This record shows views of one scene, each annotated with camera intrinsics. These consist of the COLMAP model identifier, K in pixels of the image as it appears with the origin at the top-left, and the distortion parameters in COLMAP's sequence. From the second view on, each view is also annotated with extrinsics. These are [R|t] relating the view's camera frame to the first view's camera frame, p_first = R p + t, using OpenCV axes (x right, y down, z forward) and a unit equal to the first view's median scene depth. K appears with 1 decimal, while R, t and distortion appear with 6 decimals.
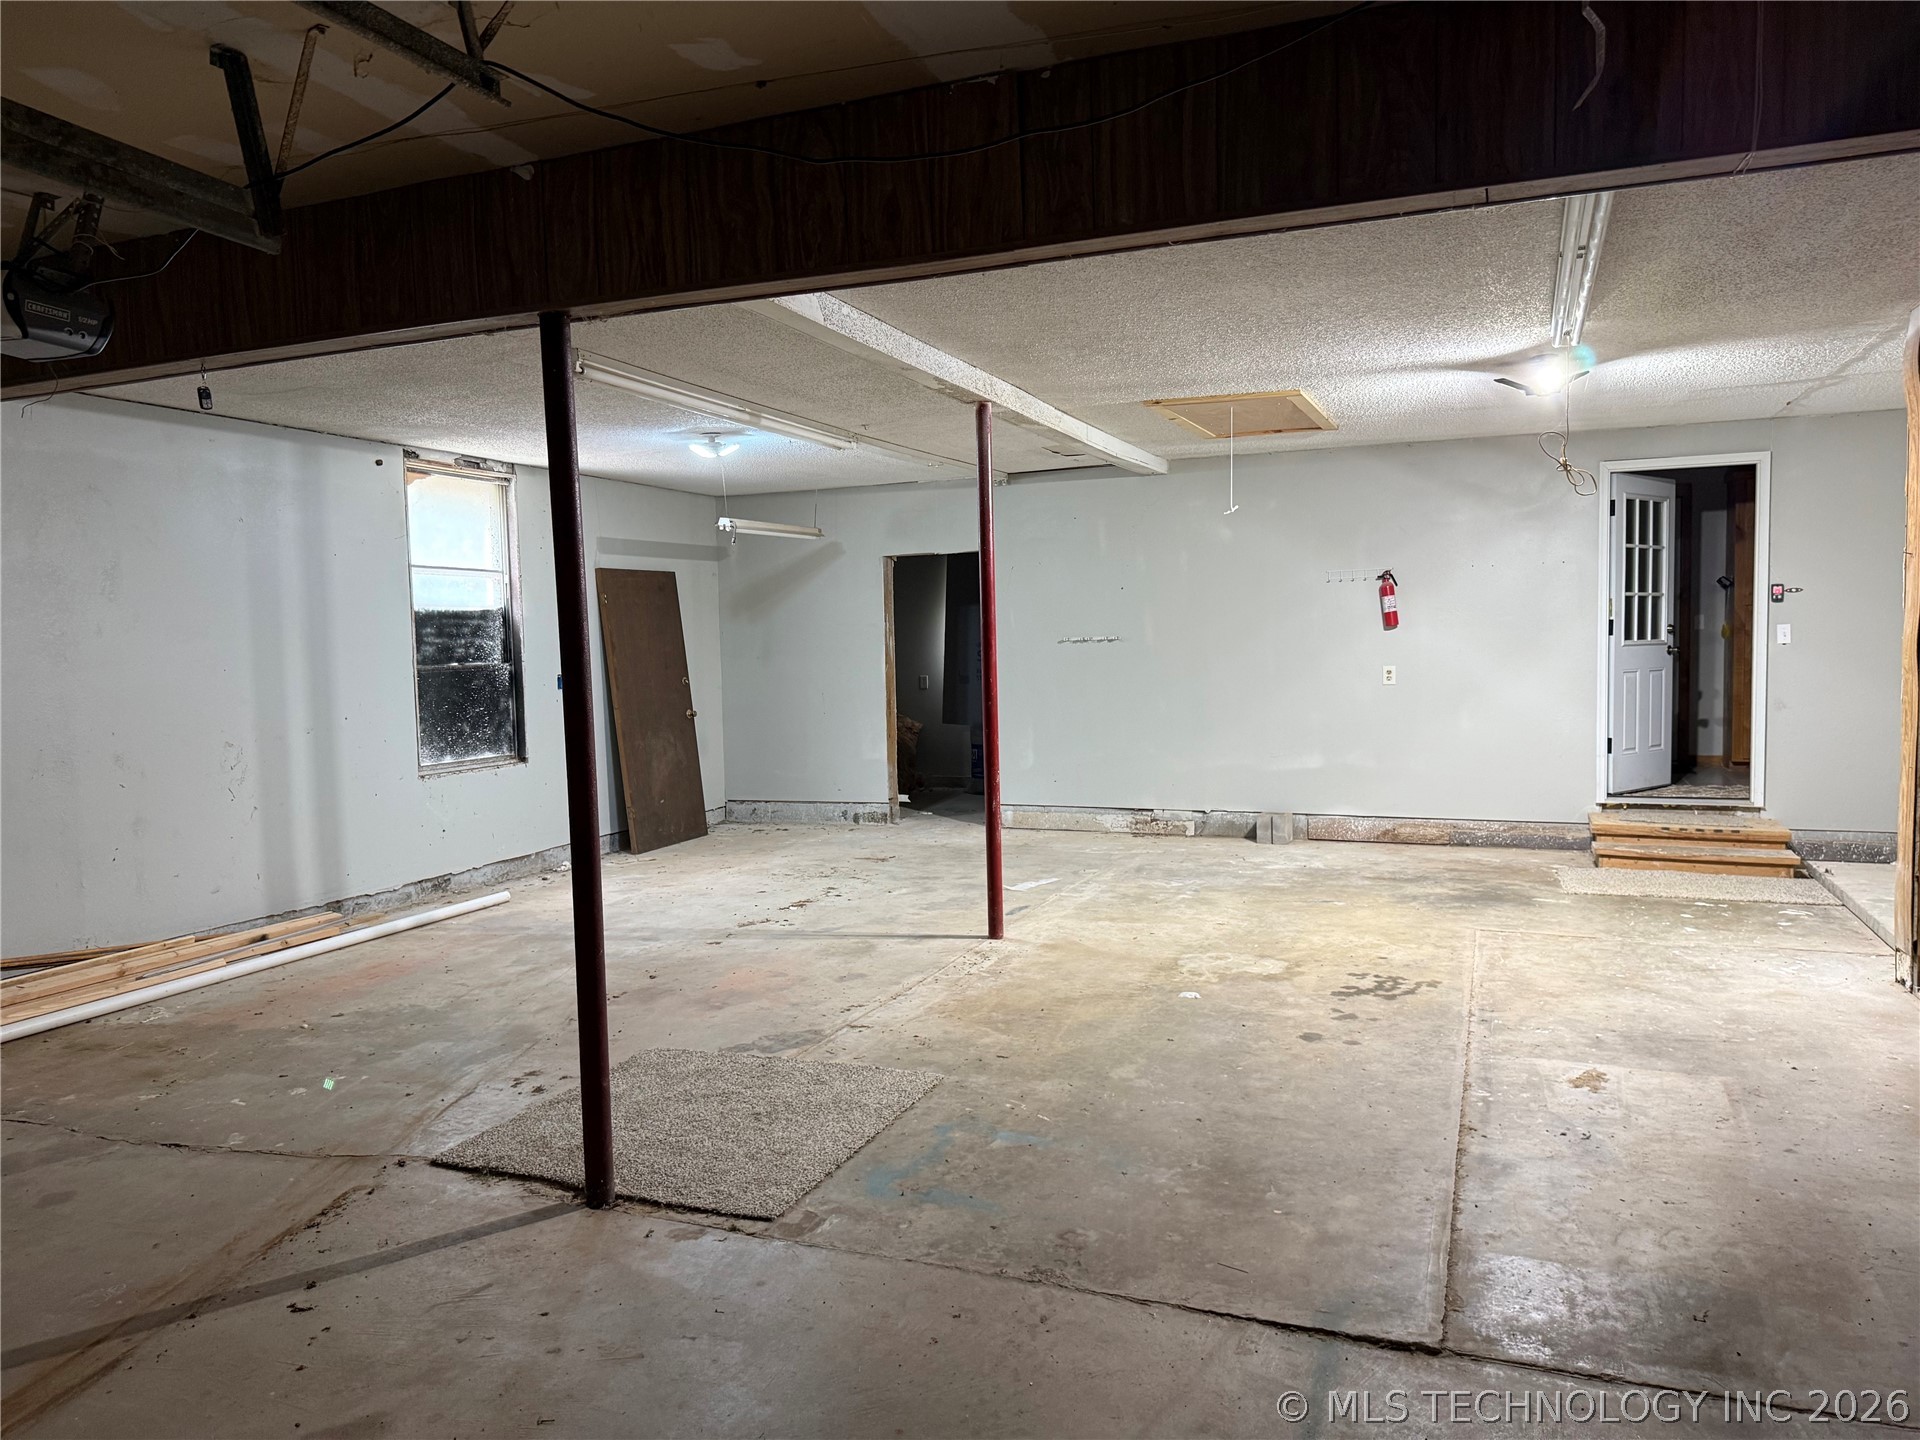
lens RADIAL K [[1340.6, 0, 960.0], [0, 1340.6, 720.0], [0, 0, 1]] dist [0.004729, -0.028779]
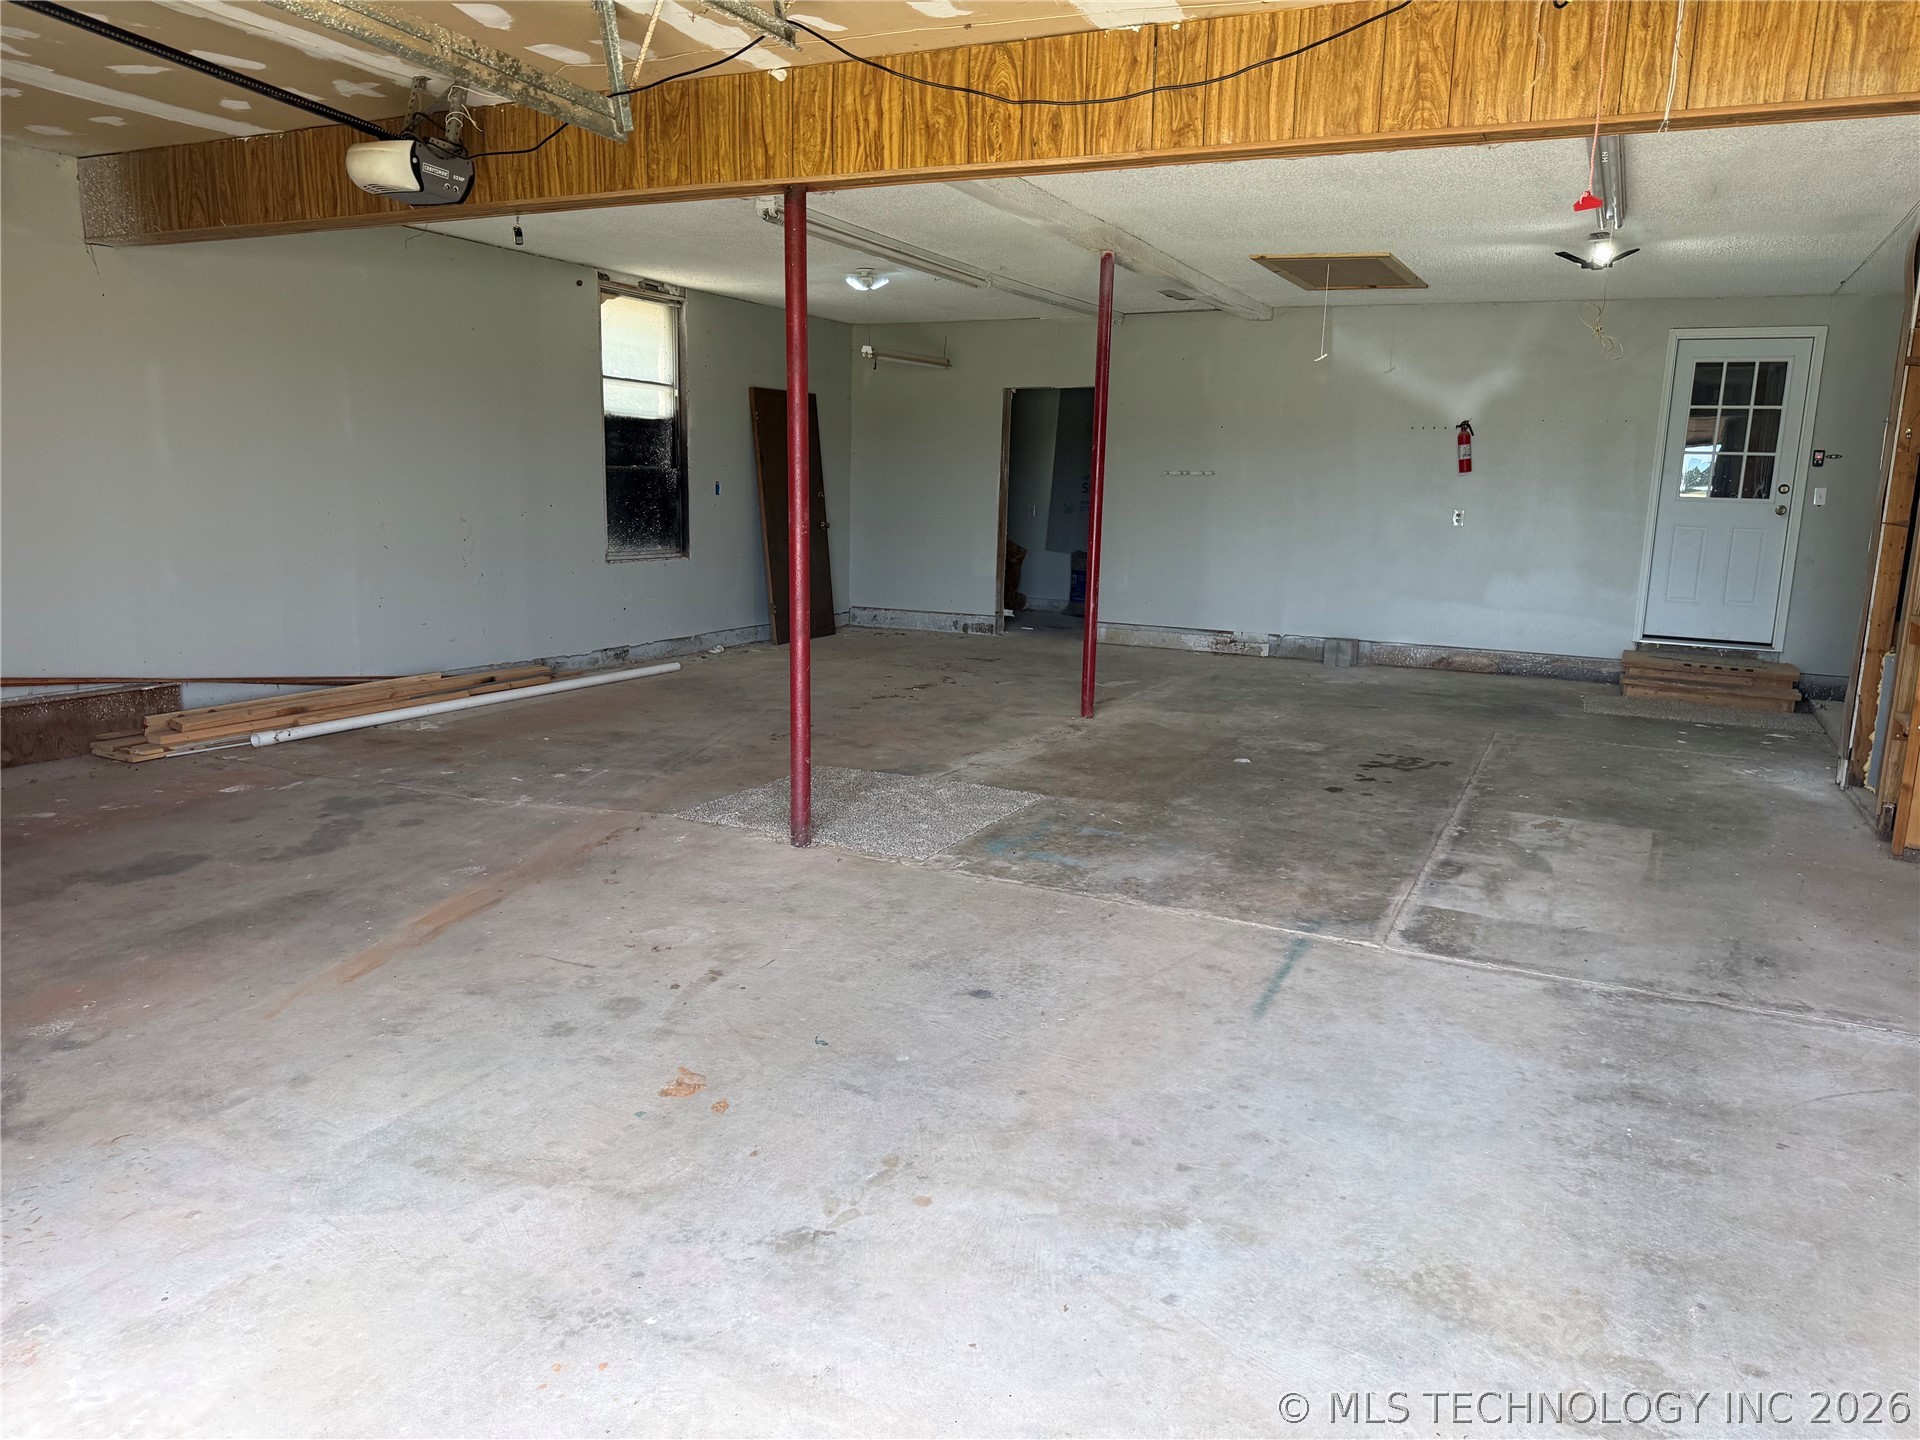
lens RADIAL K [[1343.1, 0, 957.4], [0, 1343.1, 736.4], [0, 0, 1]] dist [0.065316, -0.126196]
pose [[0.995976, 0.062398, -0.064323, -0.009546], [-0.053727, 0.990228, 0.128691, 0.028385], [0.071725, -0.124717, 0.989596, -0.188750]]
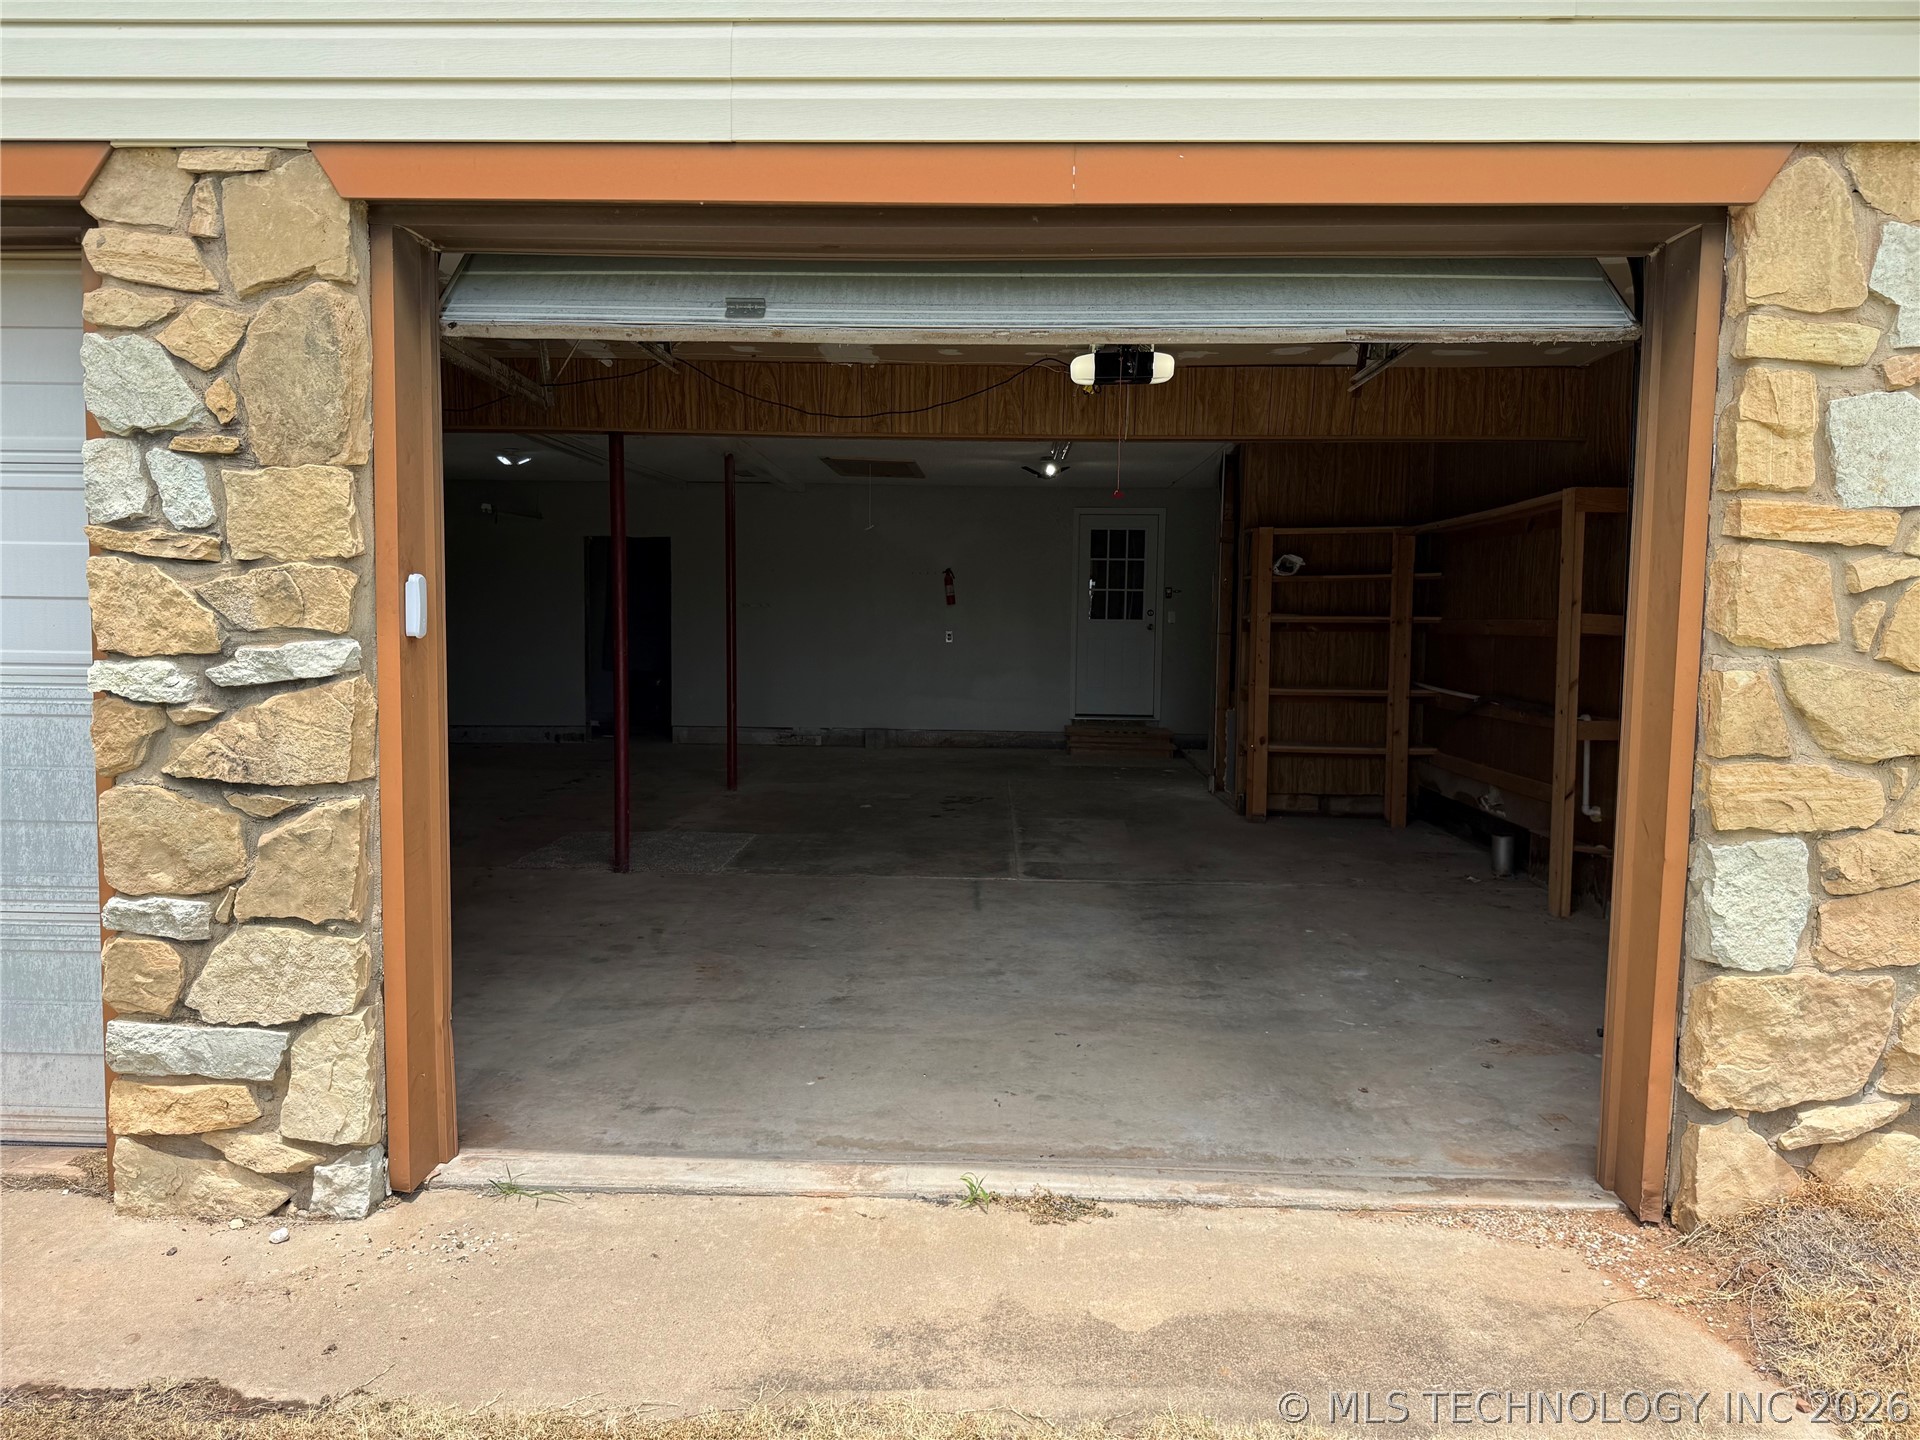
lens RADIAL K [[1343.1, 0, 957.4], [0, 1343.1, 736.4], [0, 0, 1]] dist [0.065316, -0.126196]
pose [[0.936161, 0.002504, 0.351564, -0.257323], [-0.012057, 0.999615, 0.024985, 0.050385], [-0.351366, -0.027629, 0.935831, -0.539583]]
